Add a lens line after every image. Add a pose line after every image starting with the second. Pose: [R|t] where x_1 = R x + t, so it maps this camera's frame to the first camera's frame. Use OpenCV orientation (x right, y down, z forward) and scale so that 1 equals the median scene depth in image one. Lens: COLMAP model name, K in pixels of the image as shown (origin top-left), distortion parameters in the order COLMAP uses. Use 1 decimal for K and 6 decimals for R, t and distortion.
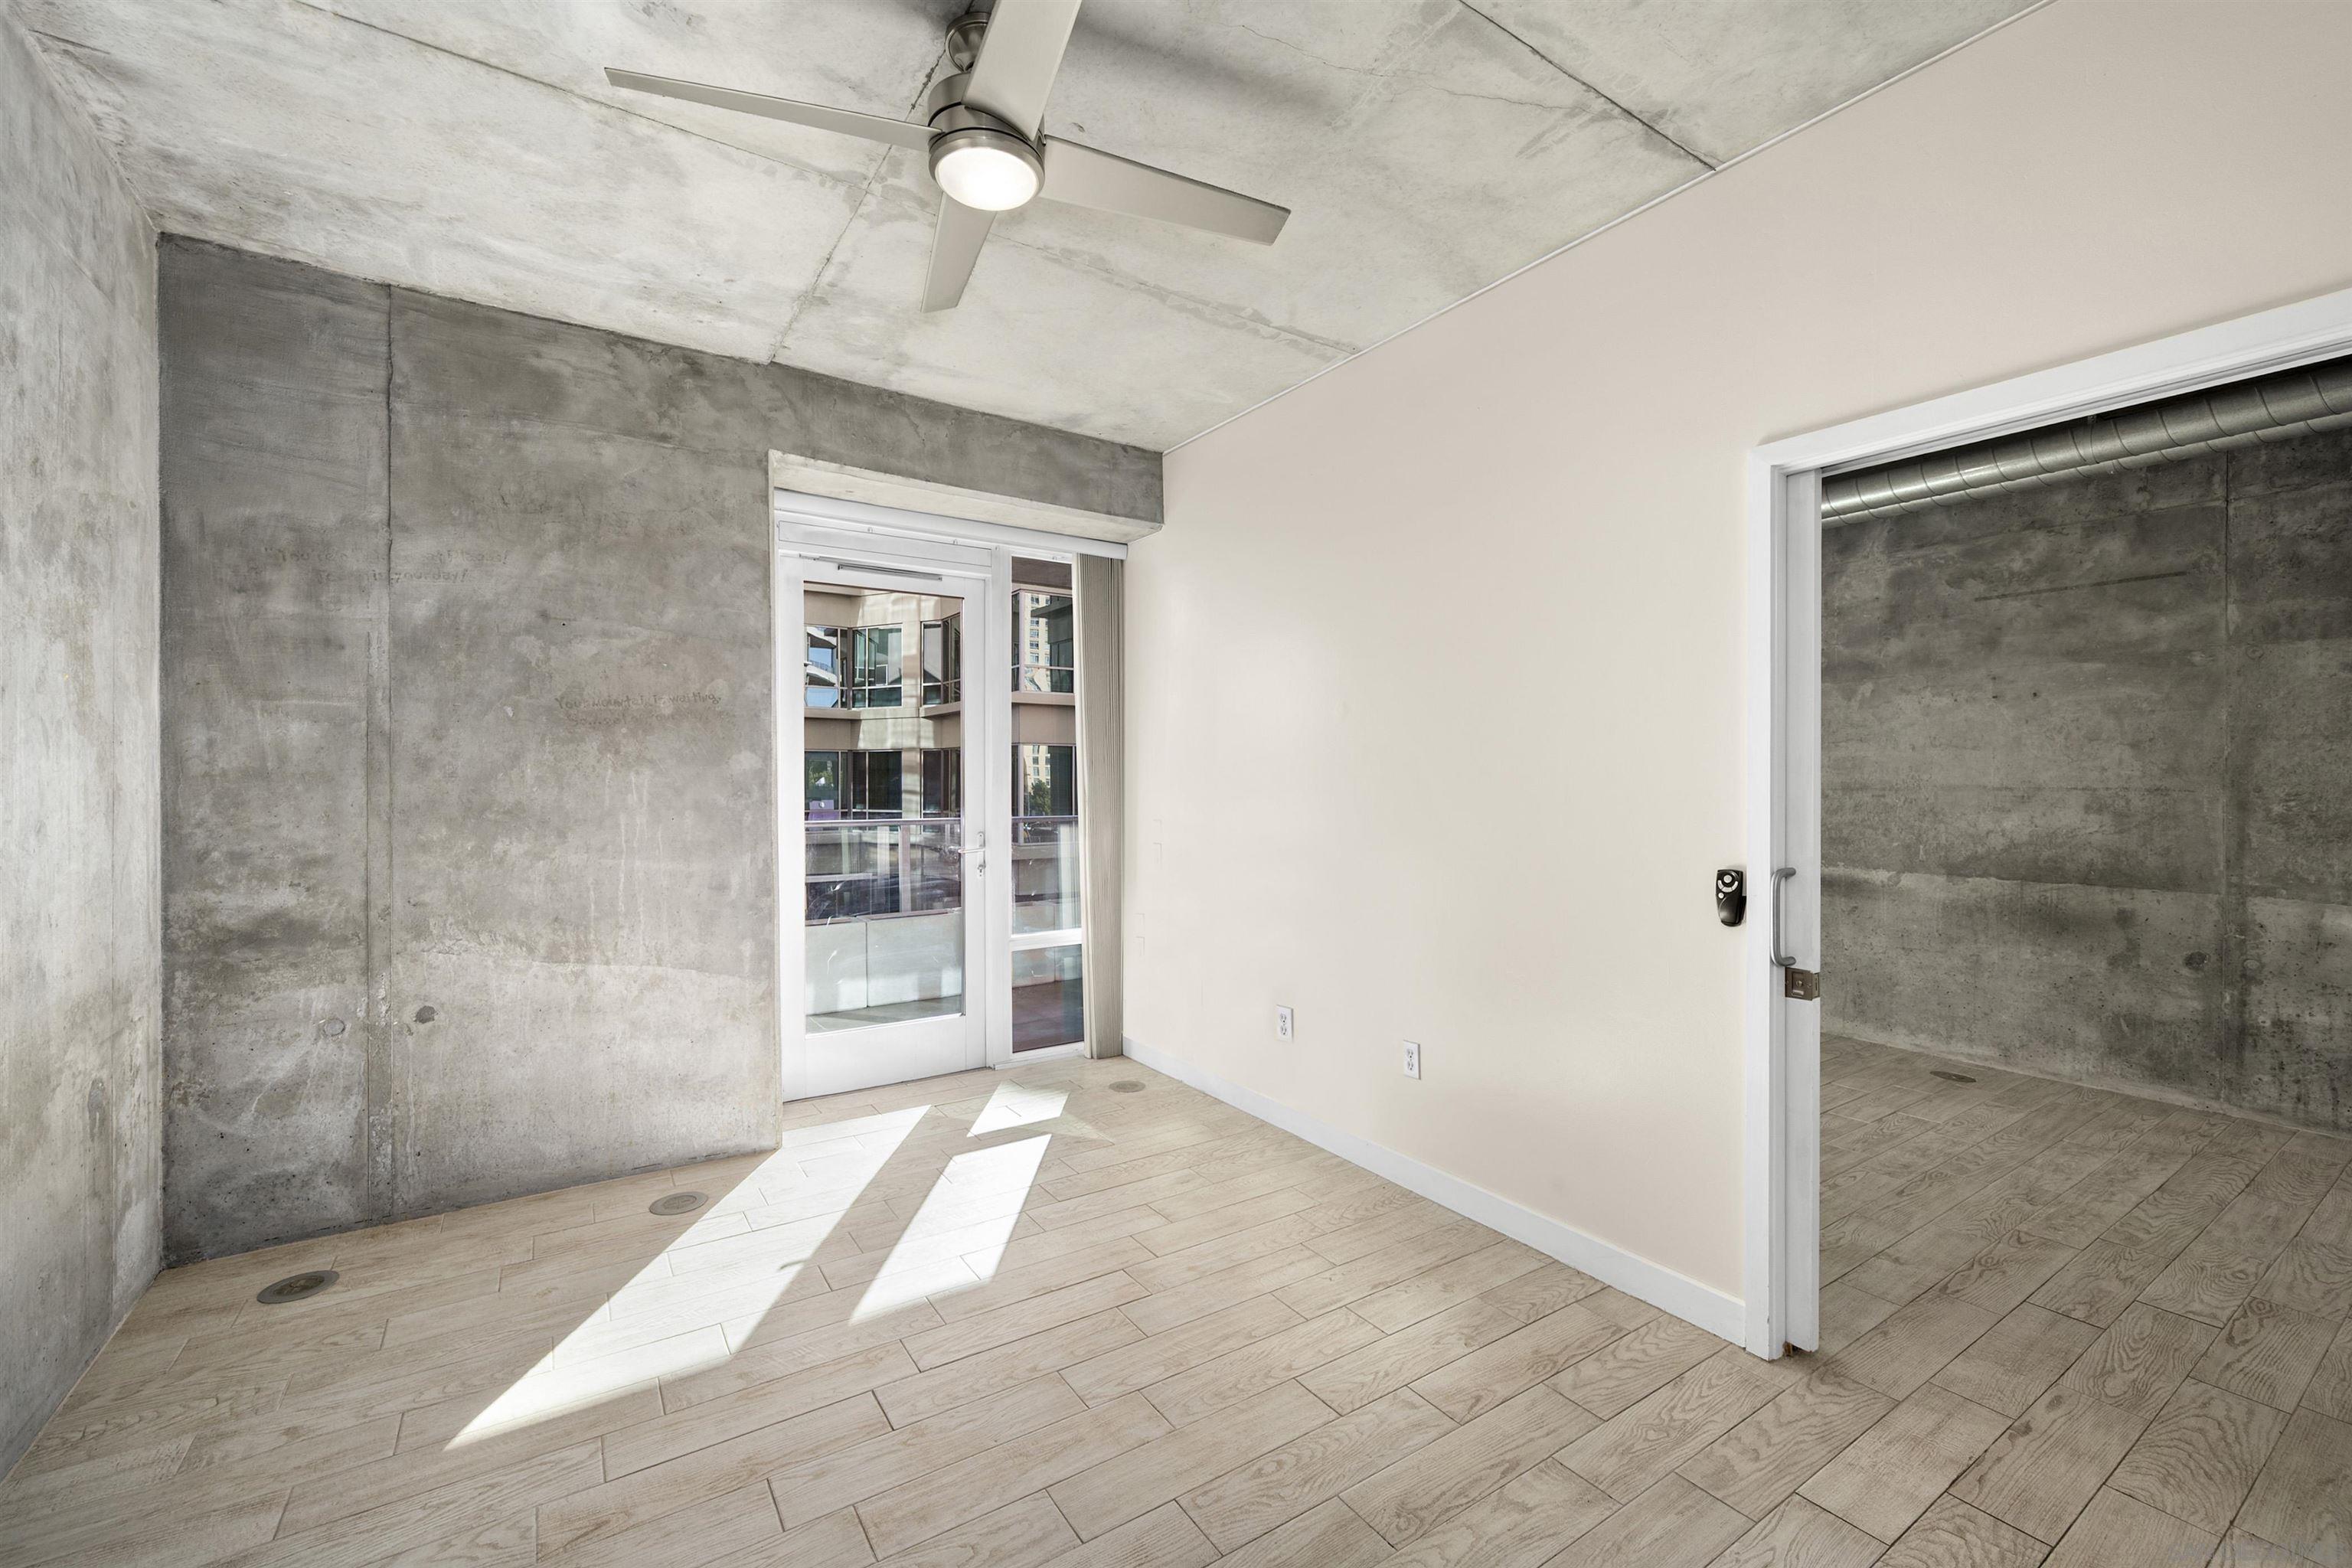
lens RADIAL K [[971.4, 0, 1176.0], [0, 971.4, 784.0], [0, 0, 1]] dist [-0.000644, 0.000259]
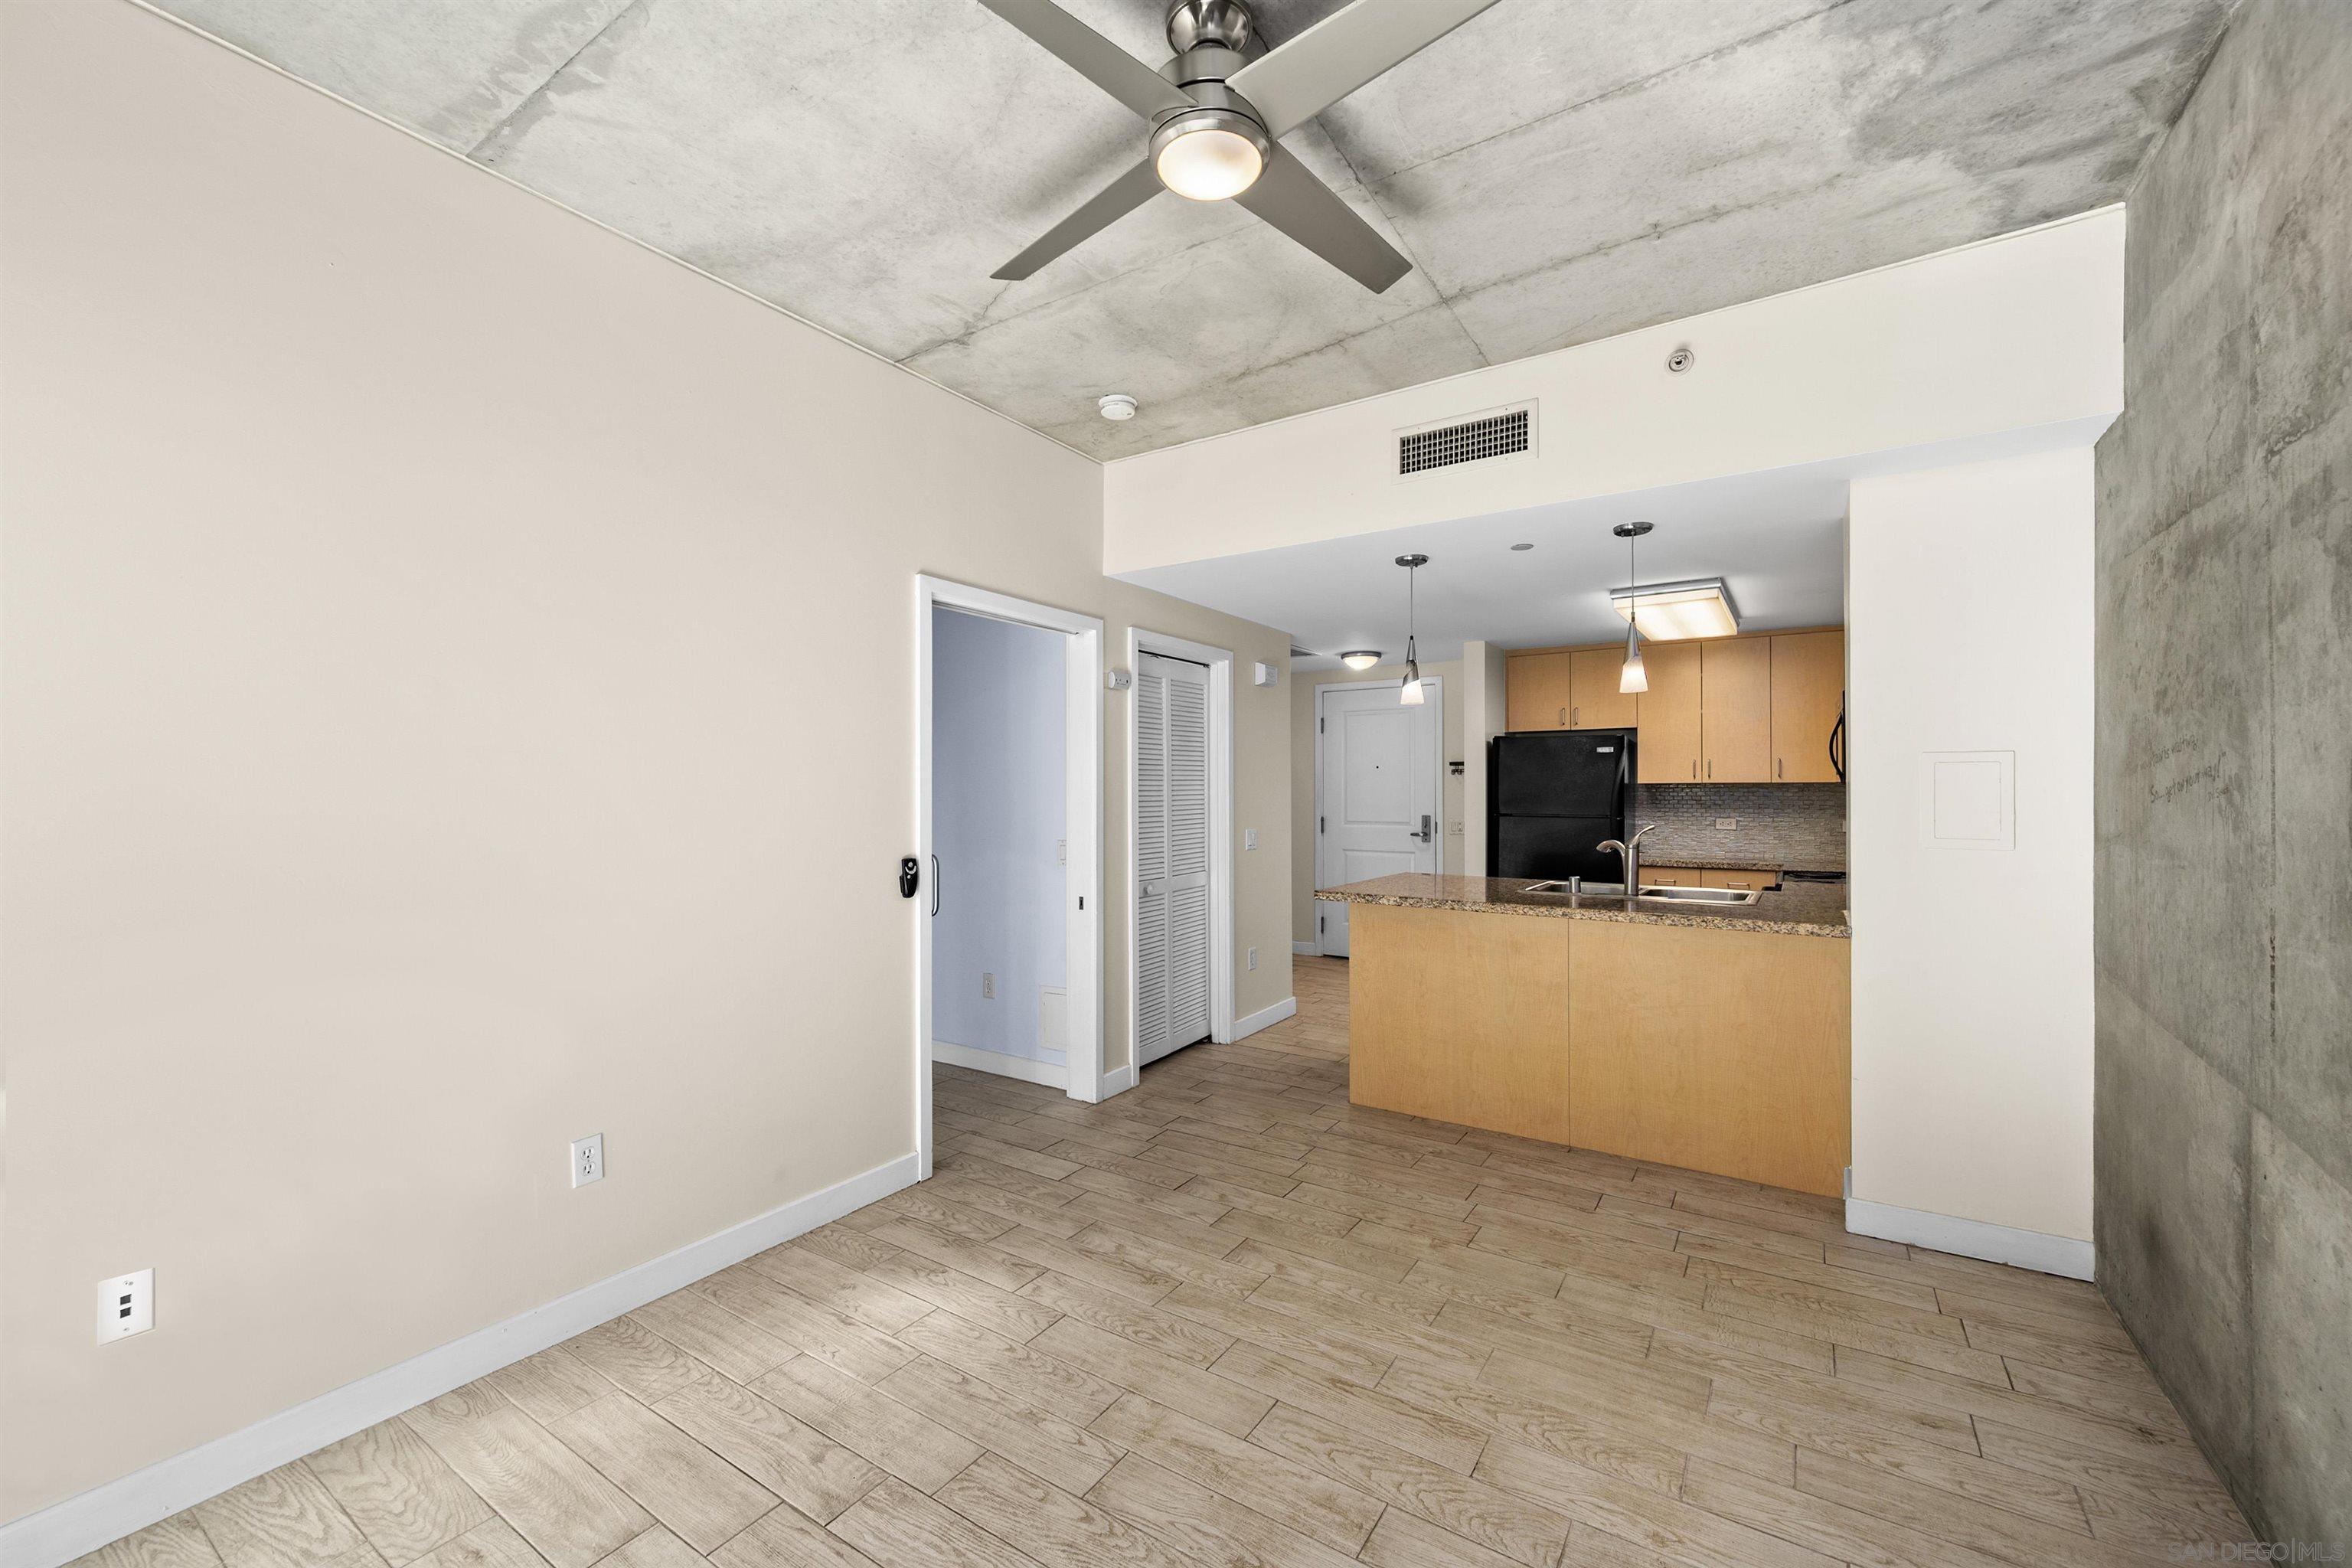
lens RADIAL K [[930.8, 0, 1173.3], [0, 930.8, 792.3], [0, 0, 1]] dist [0.000965, -0.000400]
pose [[-0.389765, -0.002073, 0.920912, -0.515807], [0.006518, 0.999966, 0.005009, -0.008857], [-0.920891, 0.007955, -0.389738, 0.708507]]
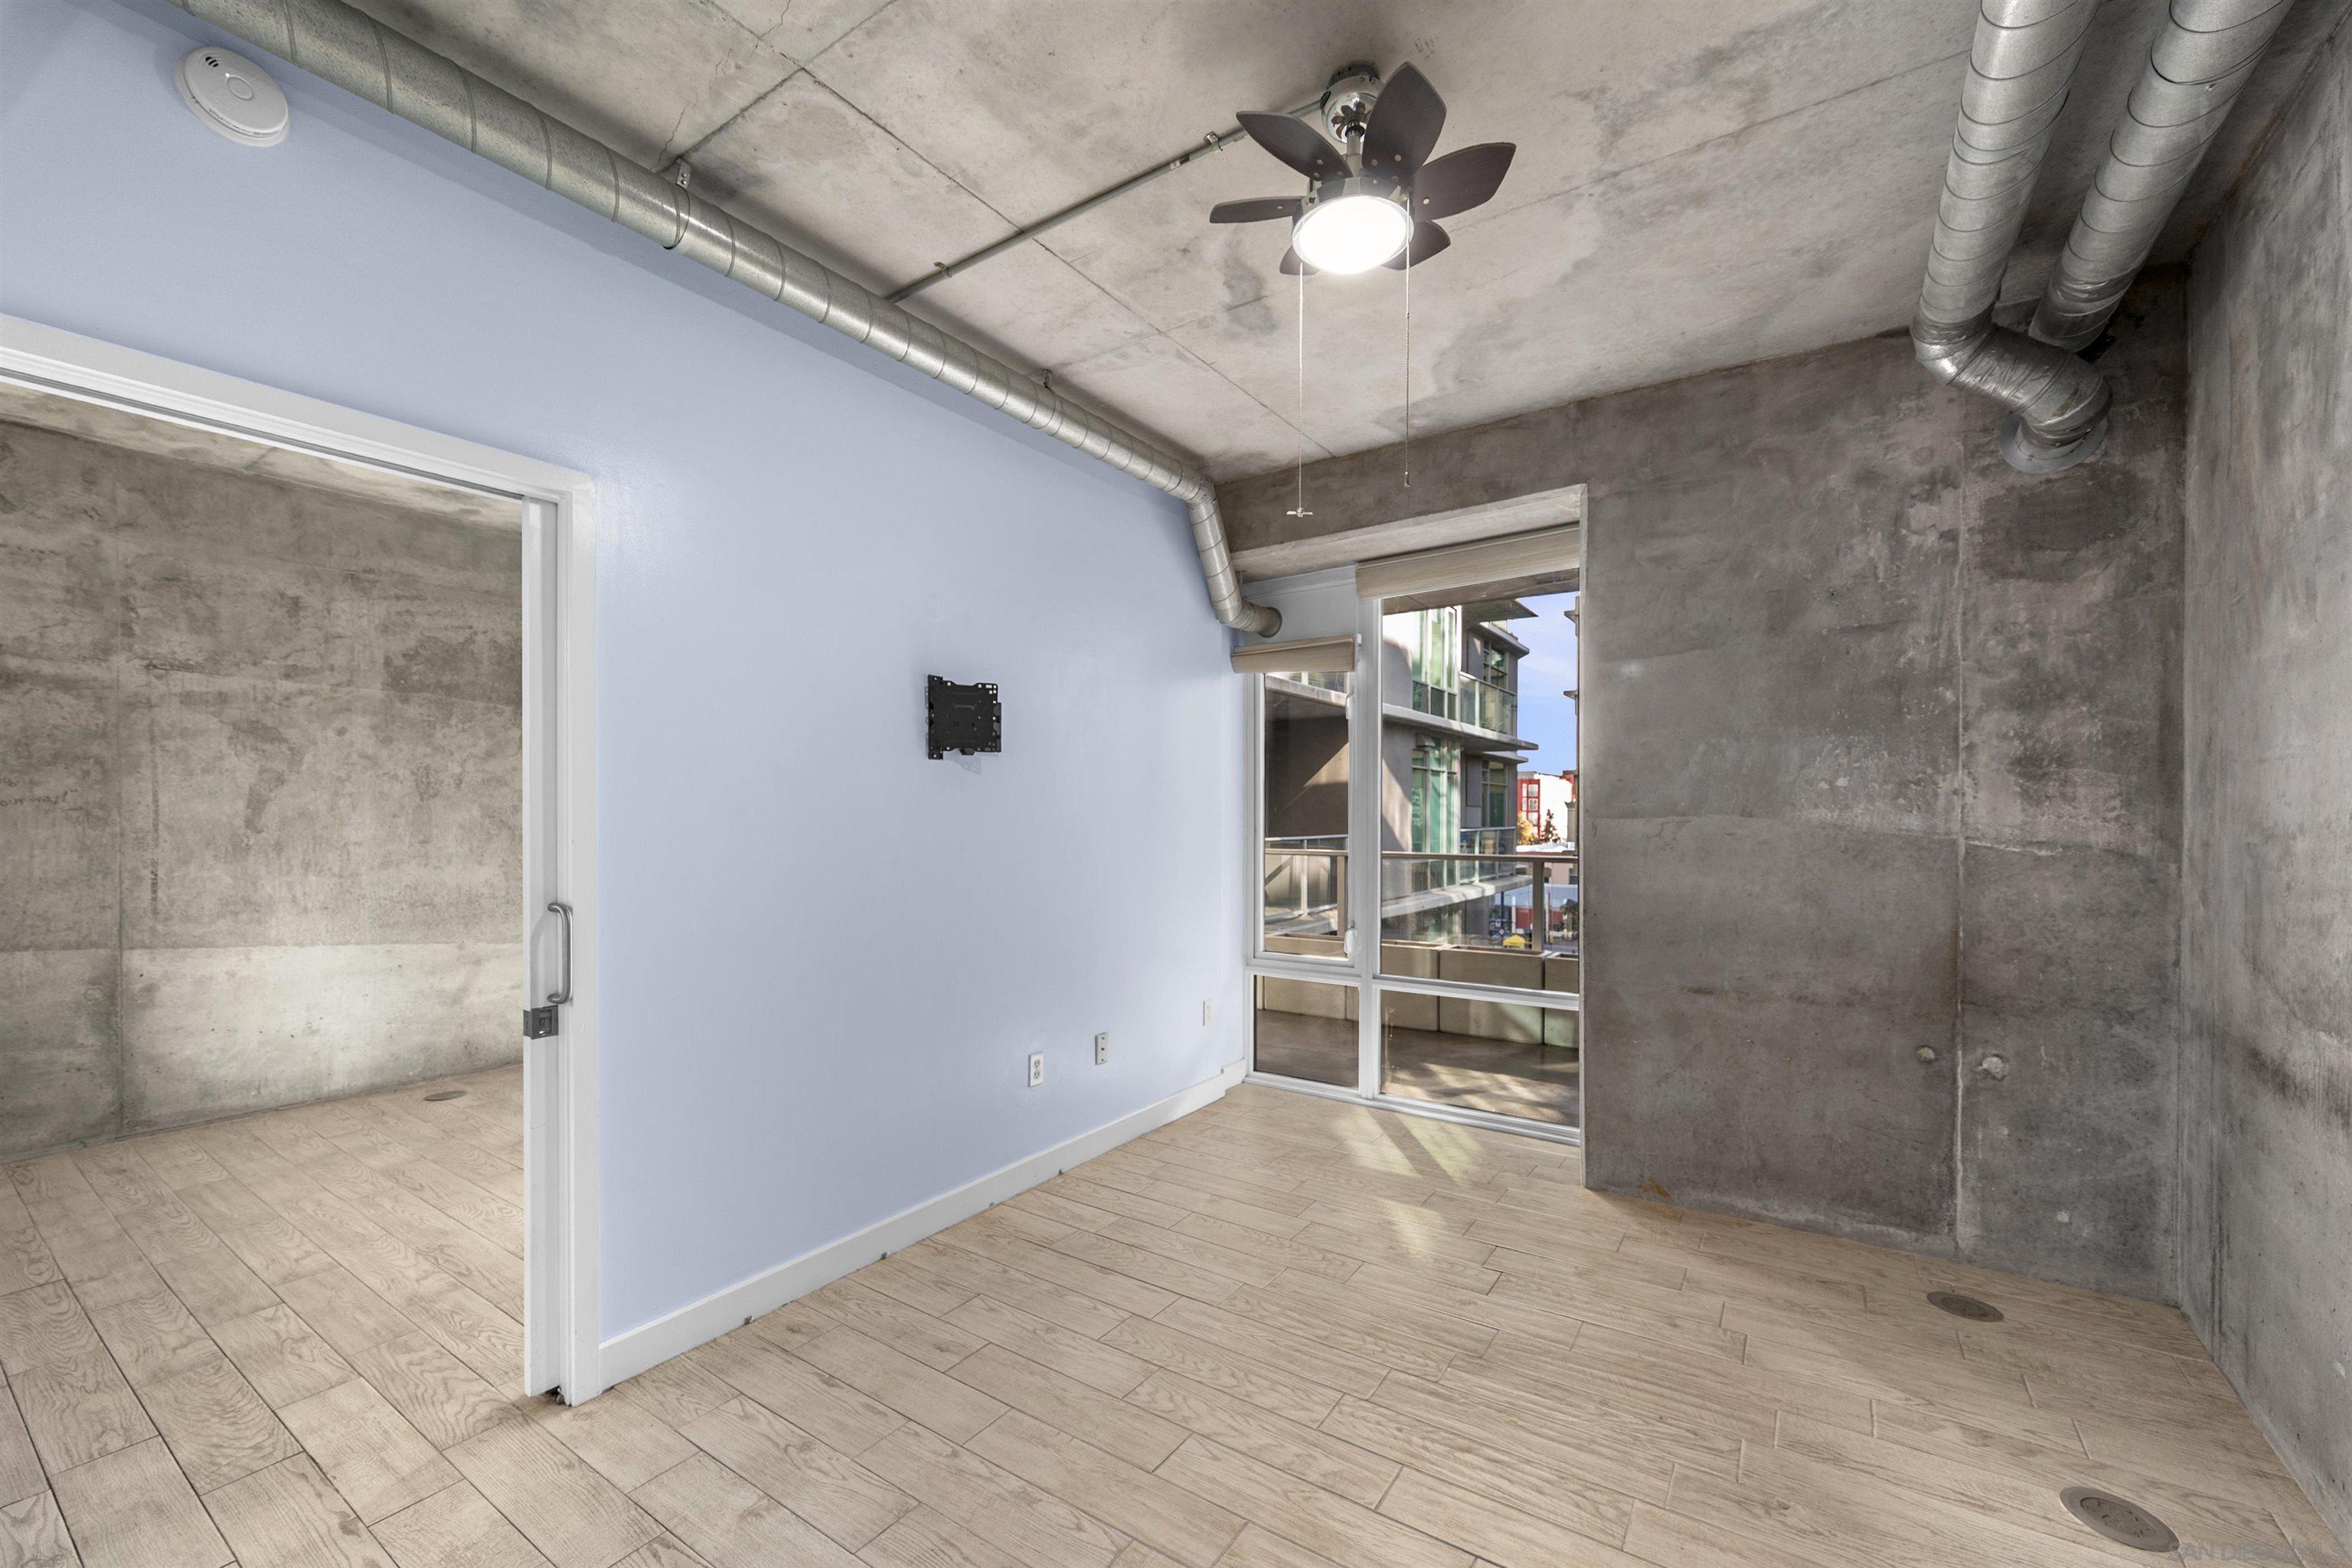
lens RADIAL K [[949.4, 0, 1193.6], [0, 949.4, 818.8], [0, 0, 1]] dist [0.000007, -0.000063]
pose [[0.384637, 0.005872, -0.923049, 1.046672], [-0.006147, 0.999974, 0.003800, -0.004172], [0.923047, 0.004213, 0.384663, 0.726847]]
